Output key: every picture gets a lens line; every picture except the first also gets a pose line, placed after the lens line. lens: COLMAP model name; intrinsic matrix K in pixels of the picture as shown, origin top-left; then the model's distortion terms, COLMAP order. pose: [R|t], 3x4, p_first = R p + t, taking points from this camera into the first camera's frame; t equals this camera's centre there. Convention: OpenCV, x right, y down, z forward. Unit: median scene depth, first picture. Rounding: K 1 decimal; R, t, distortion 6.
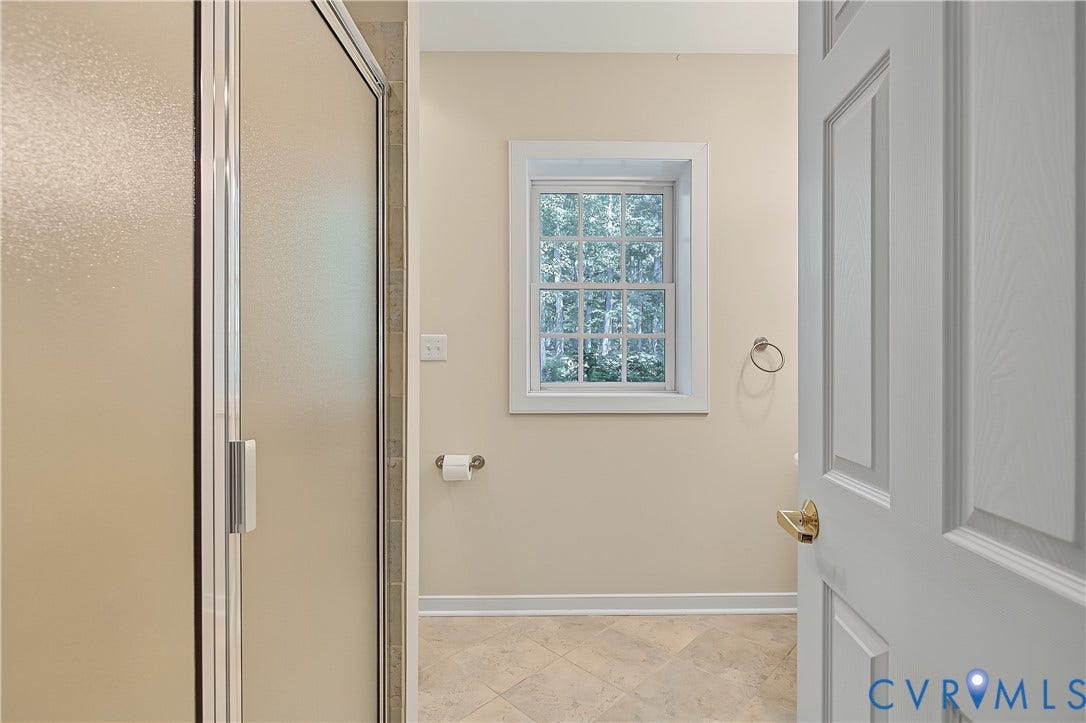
lens RADIAL K [[506.1, 0, 544.3], [0, 506.1, 365.5], [0, 0, 1]] dist [-0.001777, -0.000239]
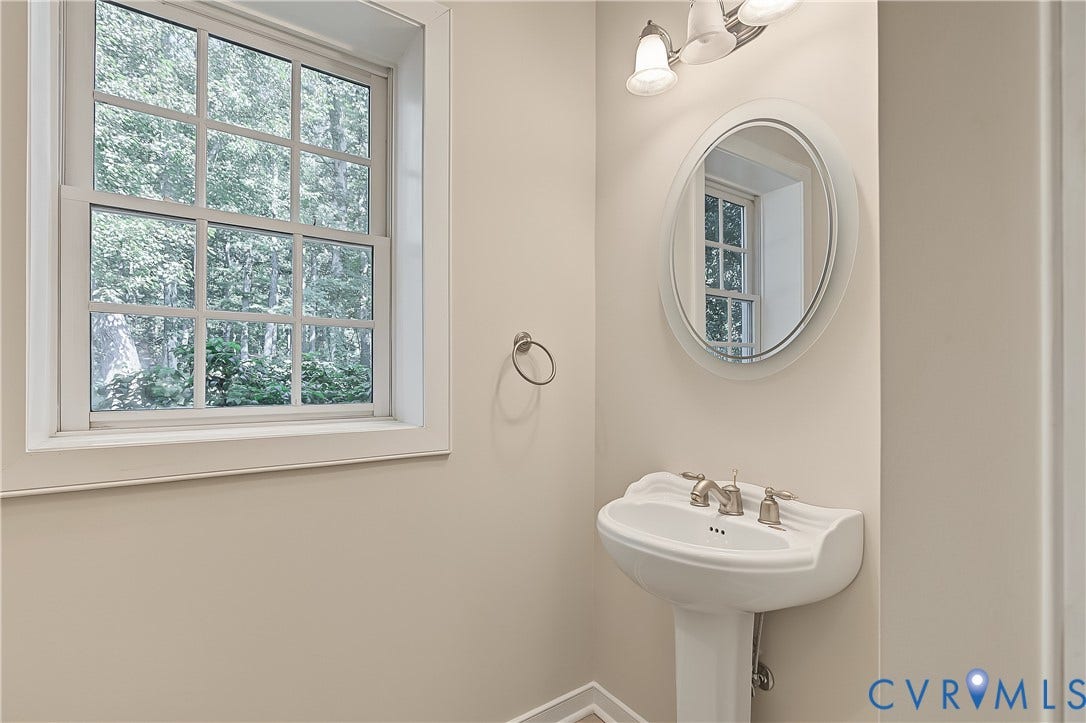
lens RADIAL K [[506.1, 0, 544.0], [0, 506.1, 370.4], [0, 0, 1]] dist [-0.001777, -0.000239]
pose [[0.815384, 0.004669, 0.578901, 0.057314], [-0.000531, 0.999973, -0.007318, -0.000436], [-0.578920, 0.005660, 0.815365, 0.385809]]
